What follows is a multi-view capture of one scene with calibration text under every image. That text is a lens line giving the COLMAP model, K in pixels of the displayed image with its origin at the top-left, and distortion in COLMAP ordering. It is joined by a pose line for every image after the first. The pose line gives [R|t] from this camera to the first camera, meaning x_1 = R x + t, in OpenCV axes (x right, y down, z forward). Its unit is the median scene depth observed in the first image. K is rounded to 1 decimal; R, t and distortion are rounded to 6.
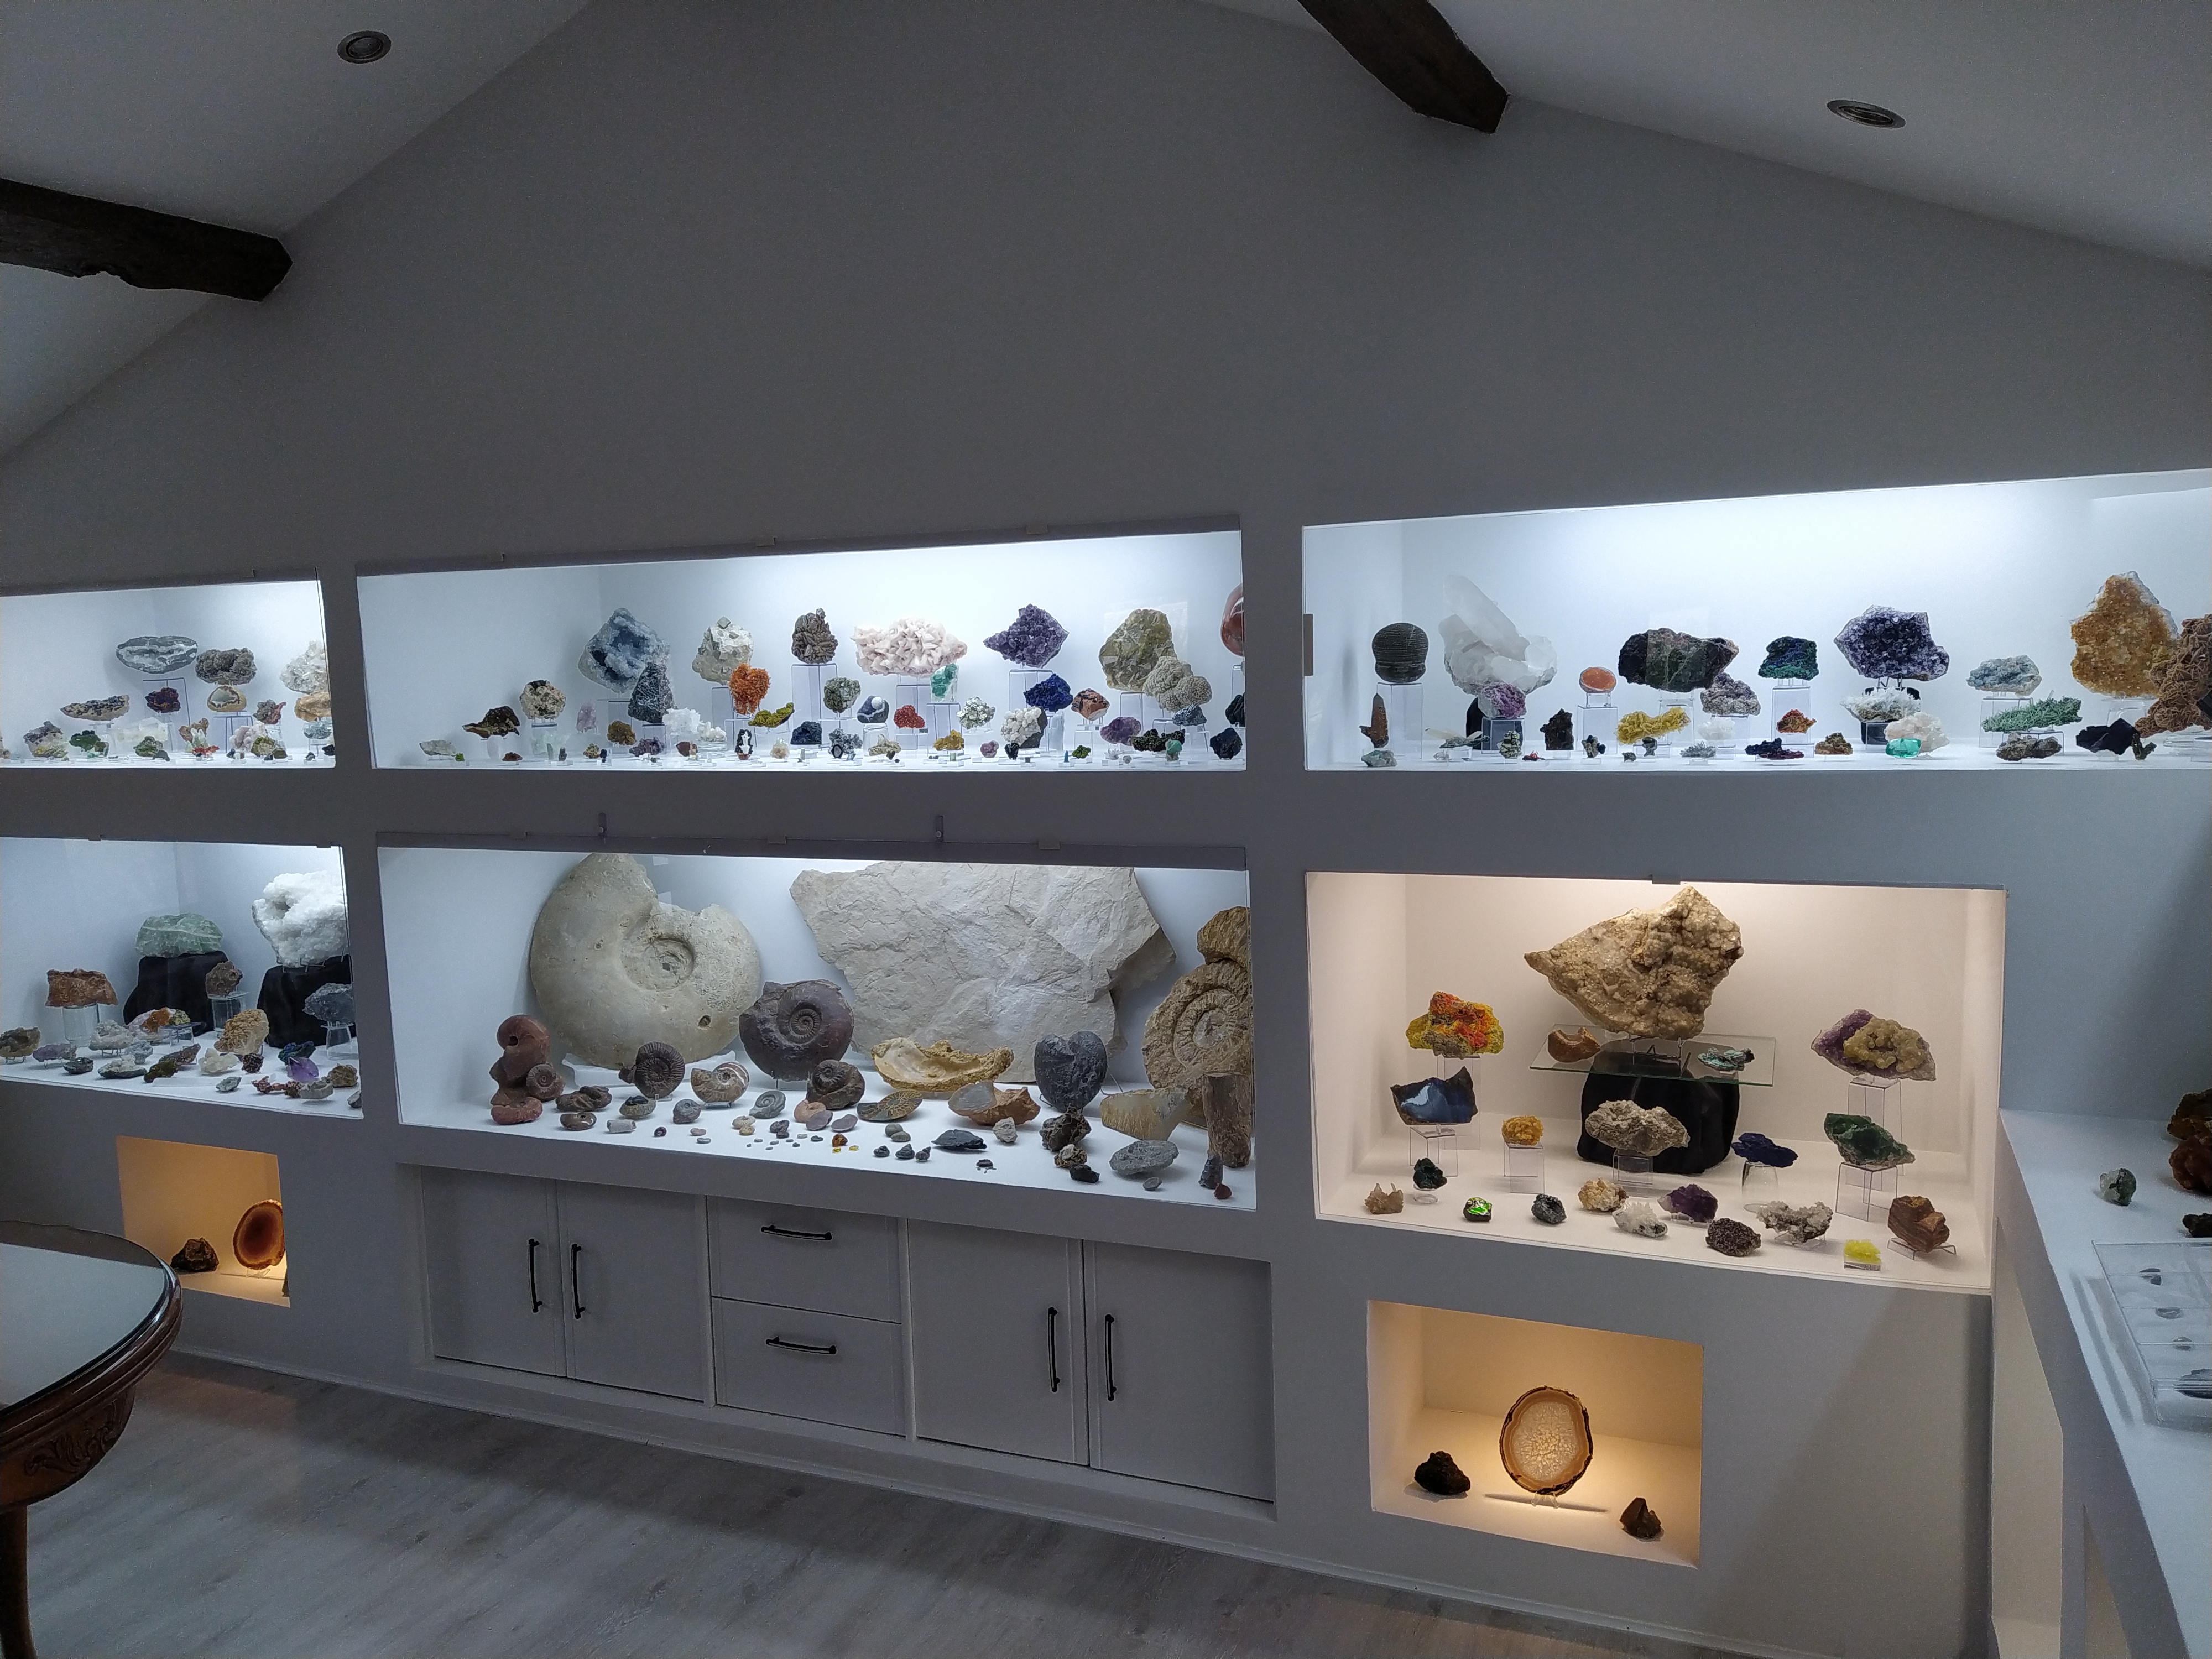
lens RADIAL K [[1578.0, 0, 1095.9], [0, 1578.0, 793.1], [0, 0, 1]] dist [0.004891, 0.000157]
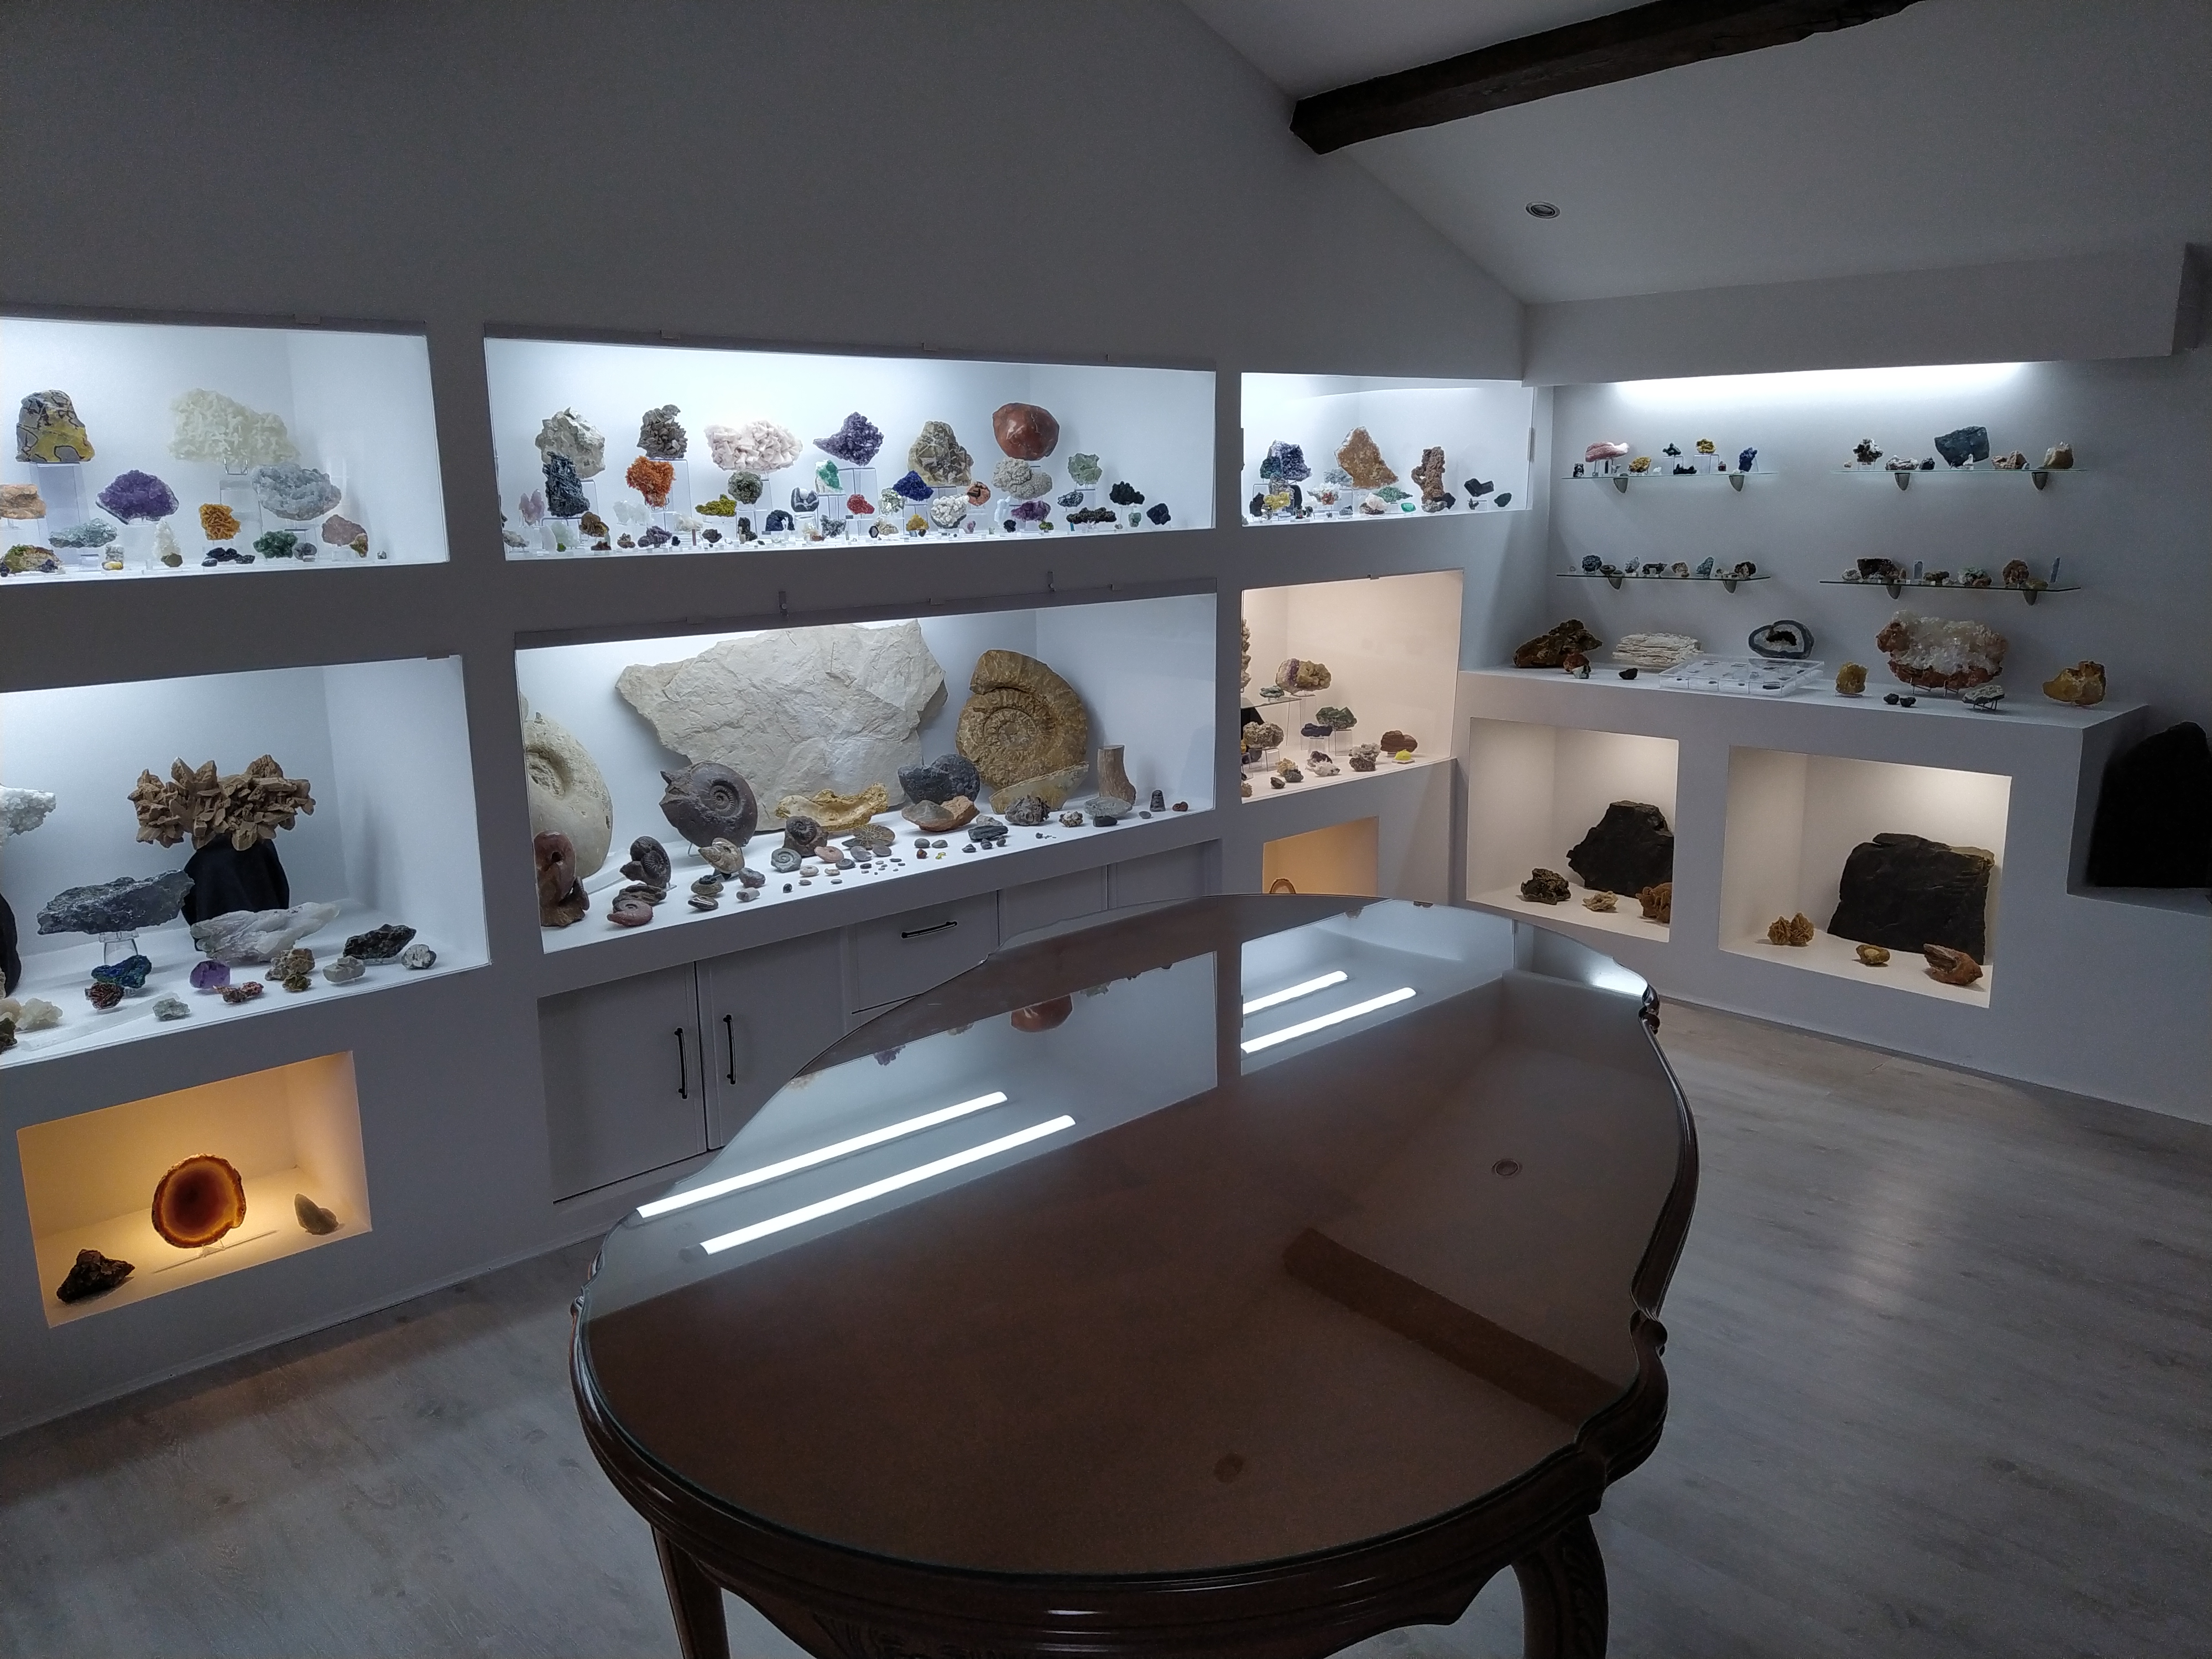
lens RADIAL K [[1578.0, 0, 1095.9], [0, 1578.0, 793.1], [0, 0, 1]] dist [0.004891, 0.000157]
pose [[0.472502, -0.153214, 0.867910, -1.017114], [0.081659, 0.988148, 0.129984, 0.023820], [-0.877538, 0.009455, 0.479413, 0.266530]]
